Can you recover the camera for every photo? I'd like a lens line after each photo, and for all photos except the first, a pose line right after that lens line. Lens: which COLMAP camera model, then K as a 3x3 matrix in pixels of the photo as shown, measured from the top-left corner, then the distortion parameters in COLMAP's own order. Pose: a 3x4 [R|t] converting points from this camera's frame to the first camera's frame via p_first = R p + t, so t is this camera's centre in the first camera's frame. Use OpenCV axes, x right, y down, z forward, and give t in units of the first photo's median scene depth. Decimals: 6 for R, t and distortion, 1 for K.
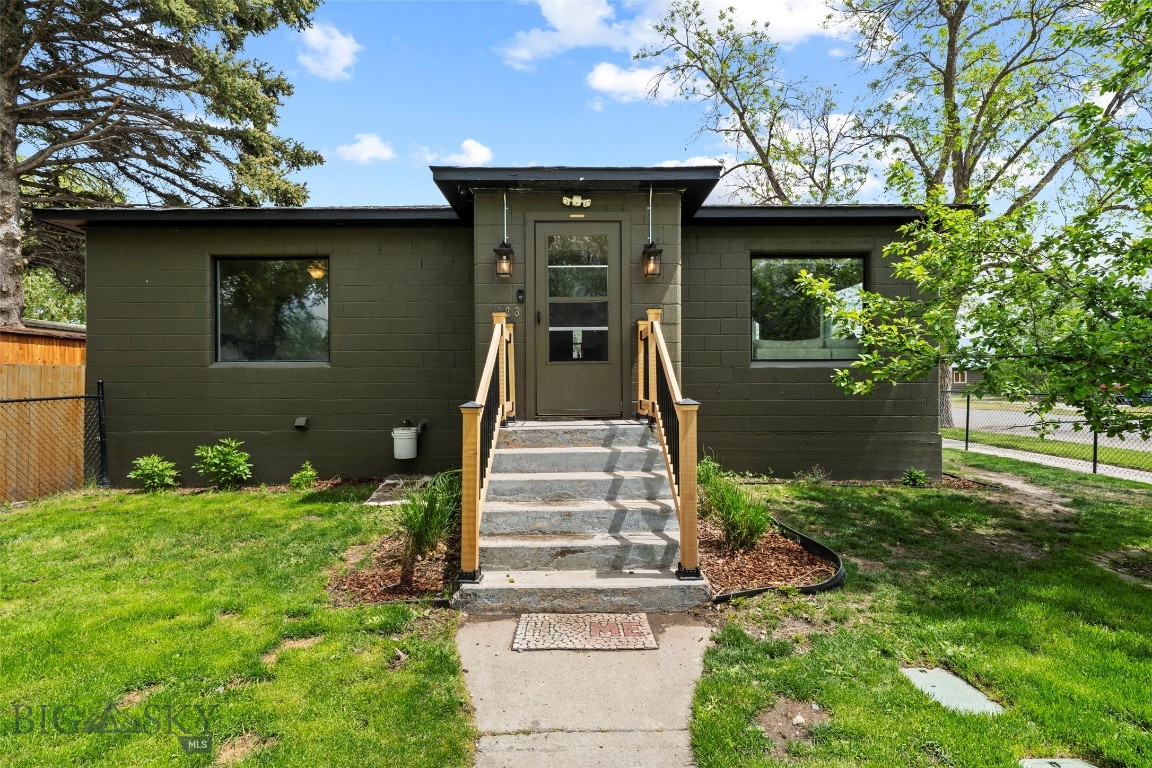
lens RADIAL K [[546.7, 0, 572.9], [0, 546.7, 384.8], [0, 0, 1]] dist [-0.002236, -0.000116]
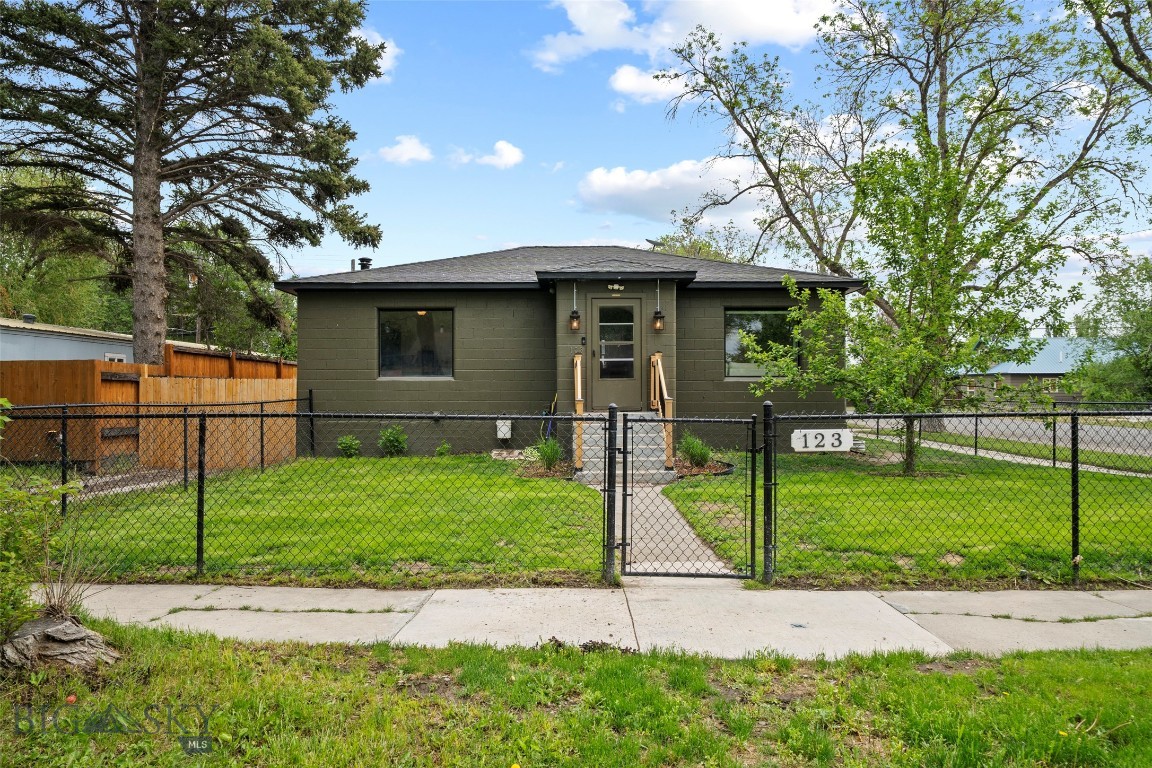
lens RADIAL K [[771.5, 0, 573.1], [0, 771.5, 381.9], [0, 0, 1]] dist [-0.004908, -0.000711]
pose [[0.999998, 0.001664, -0.000491, -0.111368], [-0.001671, 0.999892, -0.014591, 0.003757], [0.000466, 0.014592, 0.999893, -1.272525]]
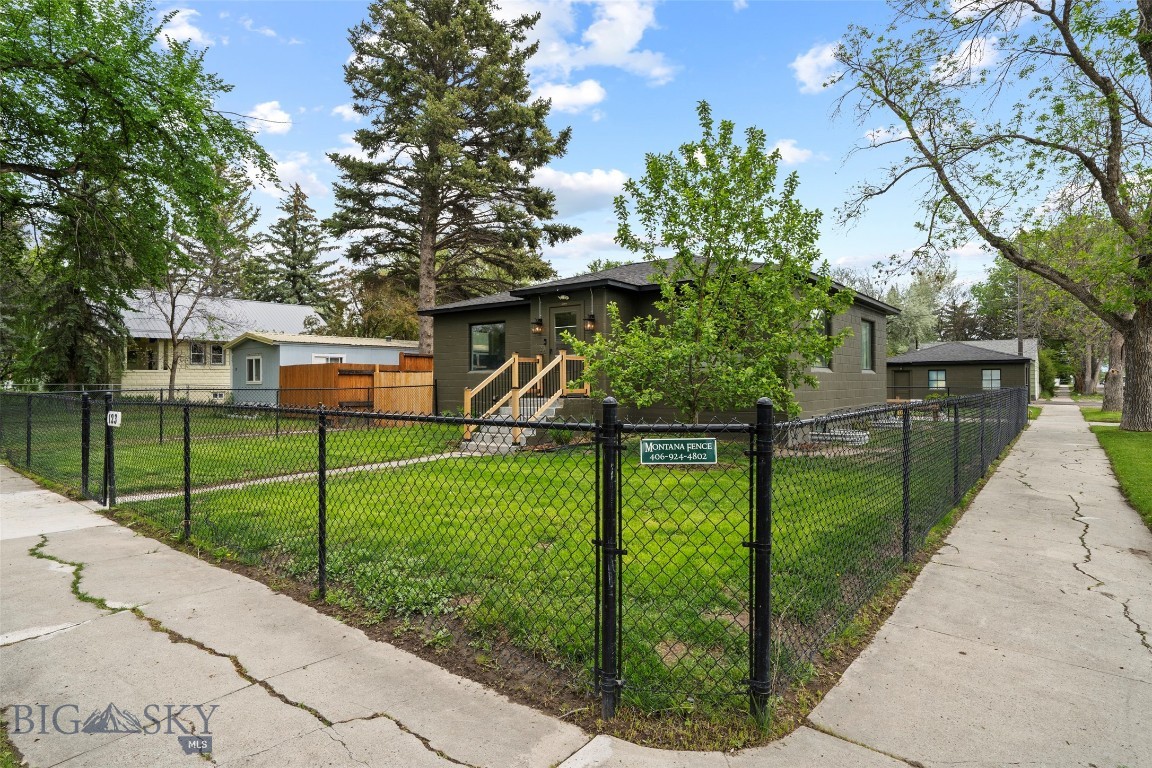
lens RADIAL K [[608.1, 0, 572.5], [0, 608.1, 374.4], [0, 0, 1]] dist [-0.014475, 0.000489]
pose [[0.778090, -0.002605, -0.628148, 1.350065], [-0.001860, 0.999977, -0.006450, -0.011812], [0.628150, 0.006187, 0.778068, -0.745025]]
